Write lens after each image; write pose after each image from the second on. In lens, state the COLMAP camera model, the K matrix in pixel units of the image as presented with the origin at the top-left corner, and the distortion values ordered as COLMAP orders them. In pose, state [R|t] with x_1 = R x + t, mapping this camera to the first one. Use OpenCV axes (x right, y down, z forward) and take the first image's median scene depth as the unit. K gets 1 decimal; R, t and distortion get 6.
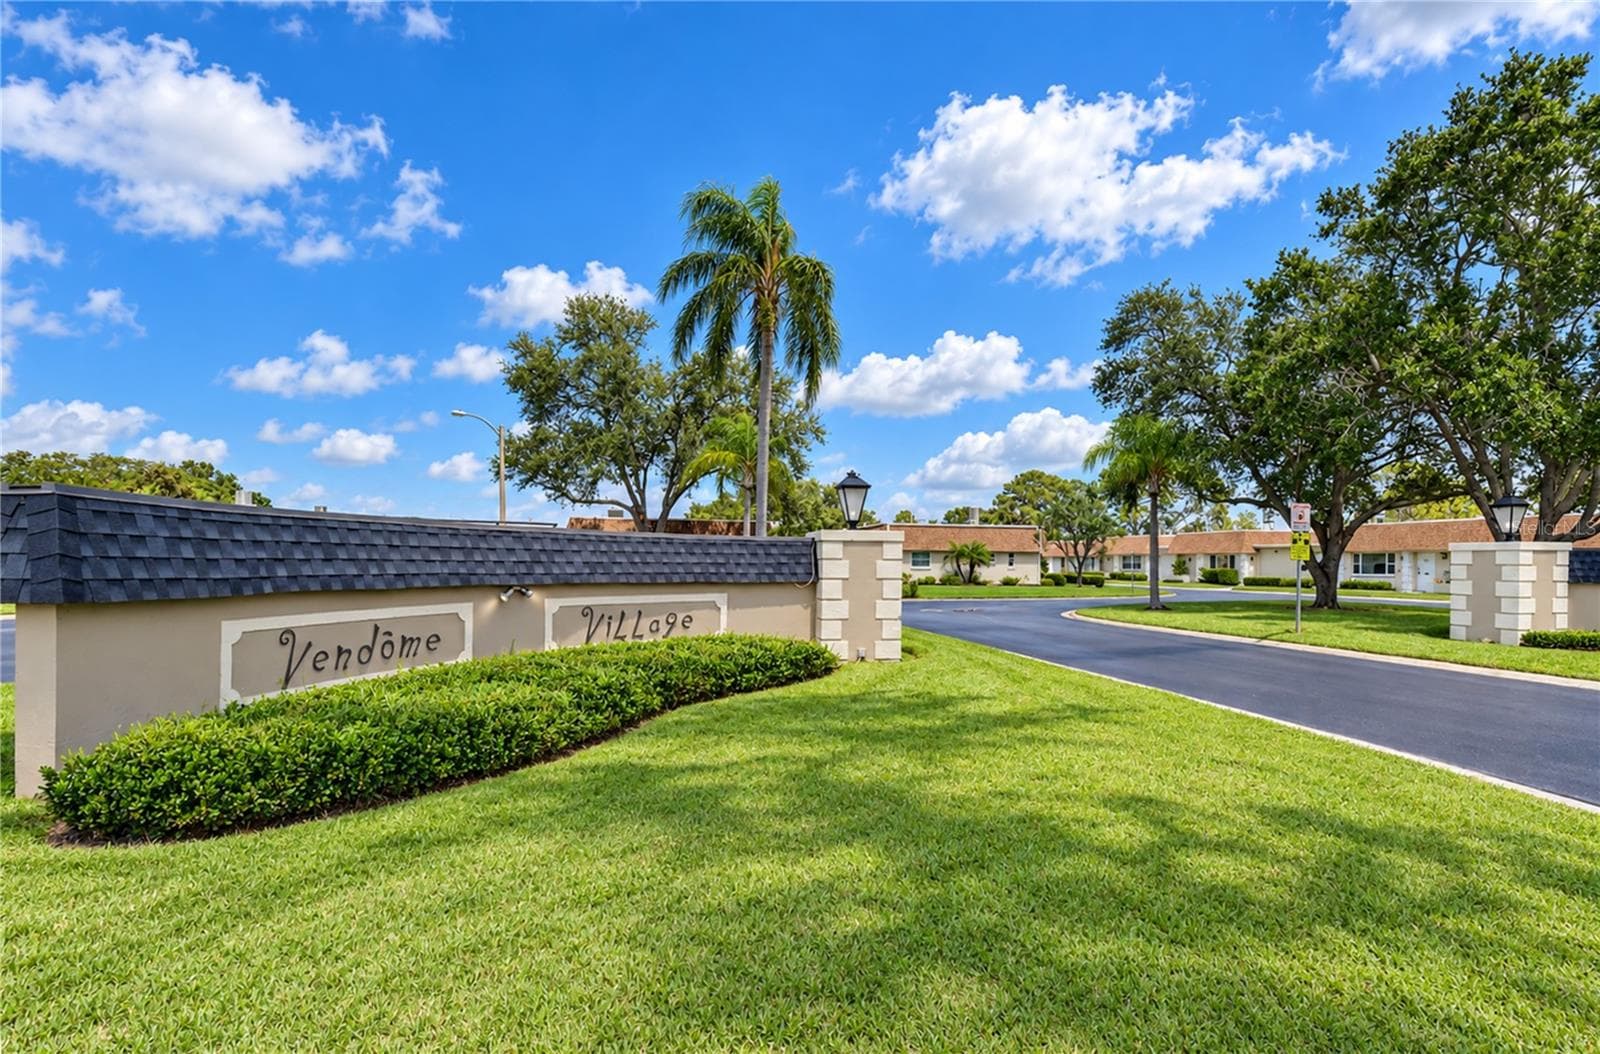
lens RADIAL K [[681.1, 0, 799.6], [0, 681.1, 574.8], [0, 0, 1]] dist [0.003131, 0.000070]
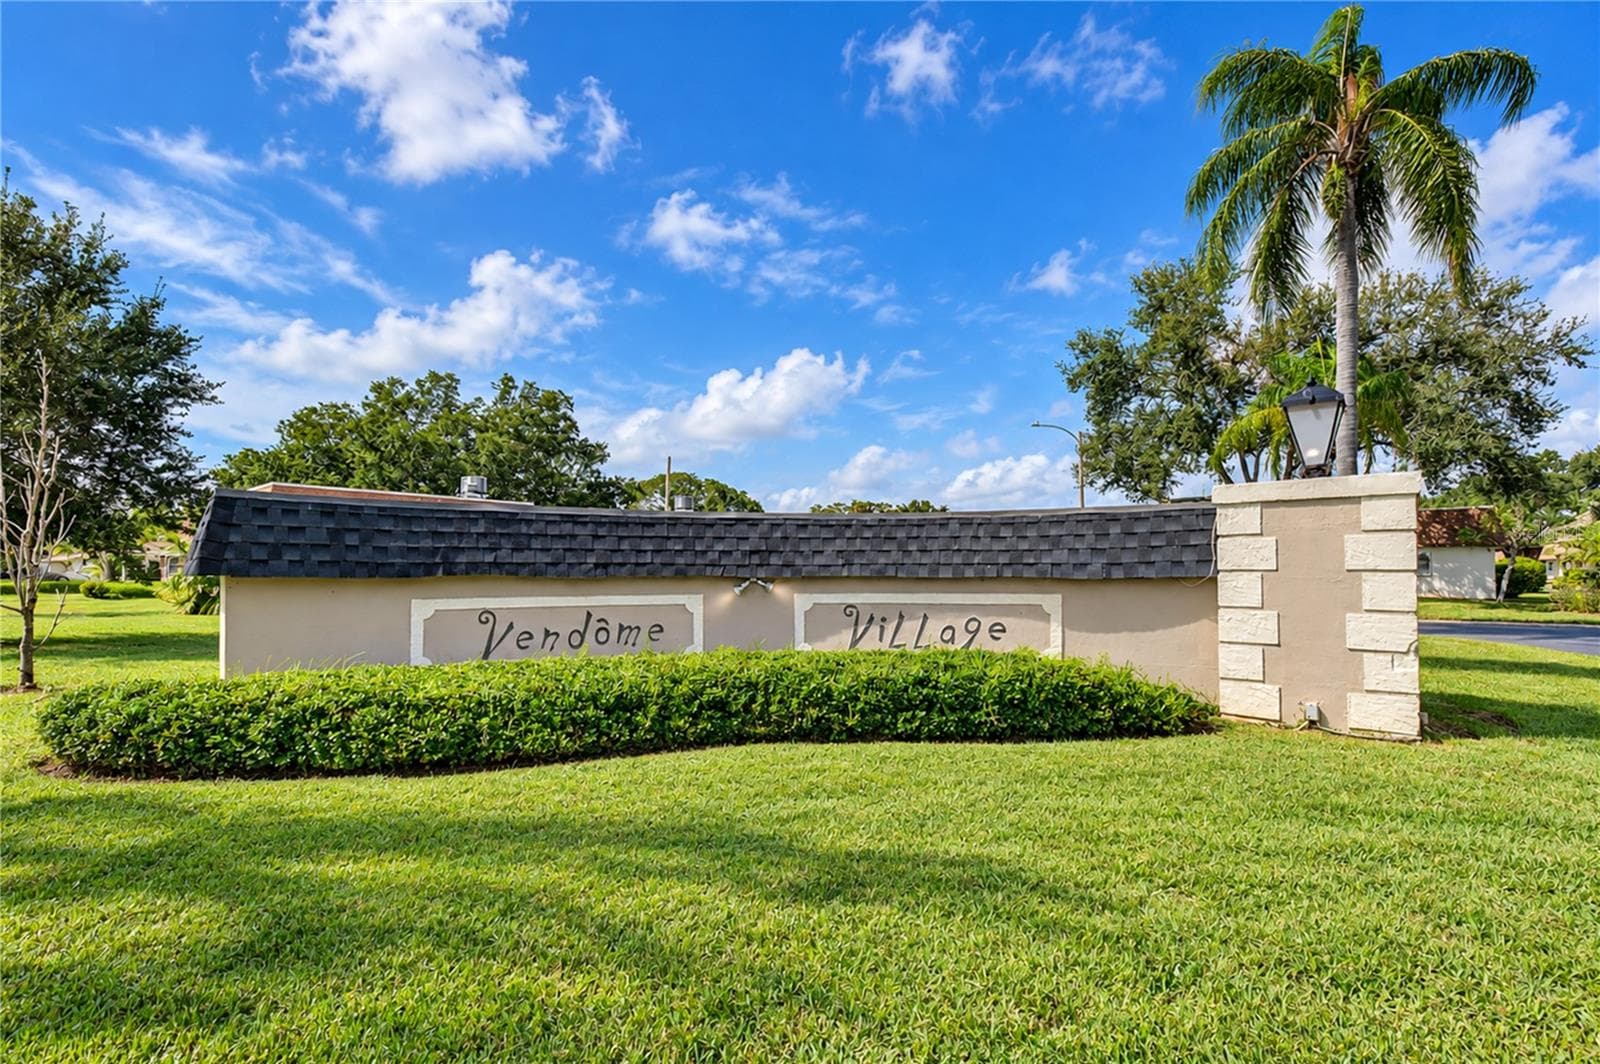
lens RADIAL K [[665.3, 0, 789.9], [0, 665.3, 585.1], [0, 0, 1]] dist [-0.000200, 0.000041]
pose [[0.636258, 0.005146, -0.771459, 0.249078], [-0.003785, 0.999987, 0.003549, 0.018137], [0.771467, 0.000662, 0.636269, 0.384484]]
